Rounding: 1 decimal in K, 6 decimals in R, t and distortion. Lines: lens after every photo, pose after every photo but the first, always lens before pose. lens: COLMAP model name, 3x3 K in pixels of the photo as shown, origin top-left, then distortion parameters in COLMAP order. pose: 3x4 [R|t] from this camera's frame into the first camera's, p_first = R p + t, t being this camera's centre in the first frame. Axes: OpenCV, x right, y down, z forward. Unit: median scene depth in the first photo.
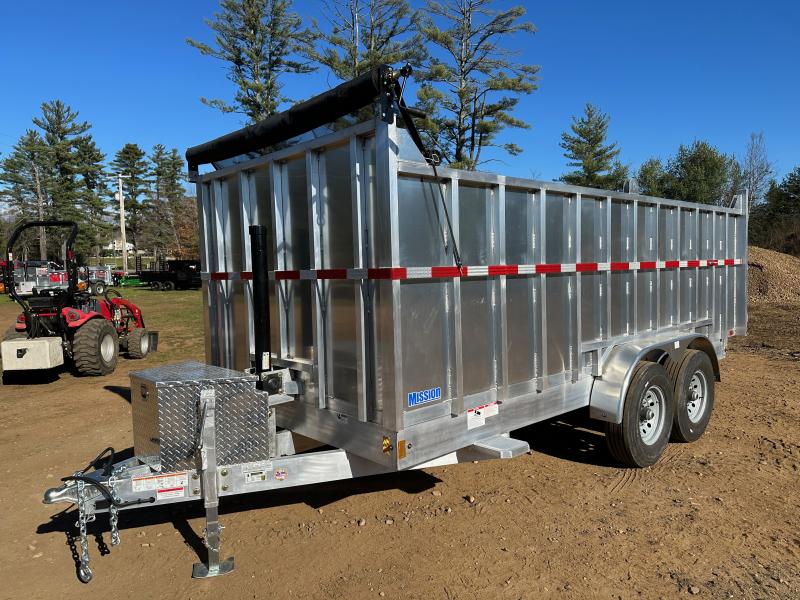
lens RADIAL K [[563.0, 0, 396.1], [0, 563.0, 299.3], [0, 0, 1]] dist [0.043117, -0.048238]
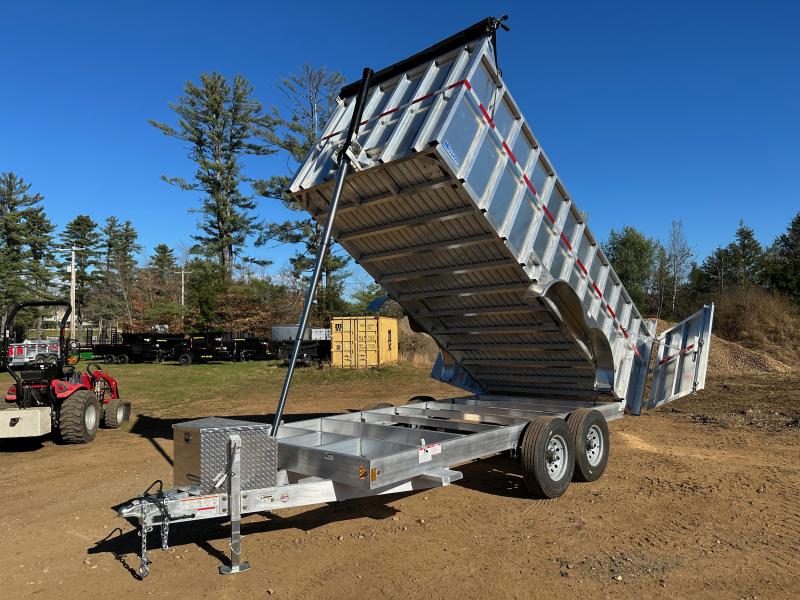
lens RADIAL K [[563.0, 0, 399.4], [0, 563.0, 307.1], [0, 0, 1]] dist [0.043117, -0.048238]
pose [[0.996066, 0.007237, 0.088318, -0.018246], [0.002880, 0.993490, -0.113883, 0.001924], [-0.088567, 0.113690, 0.989561, -0.162268]]
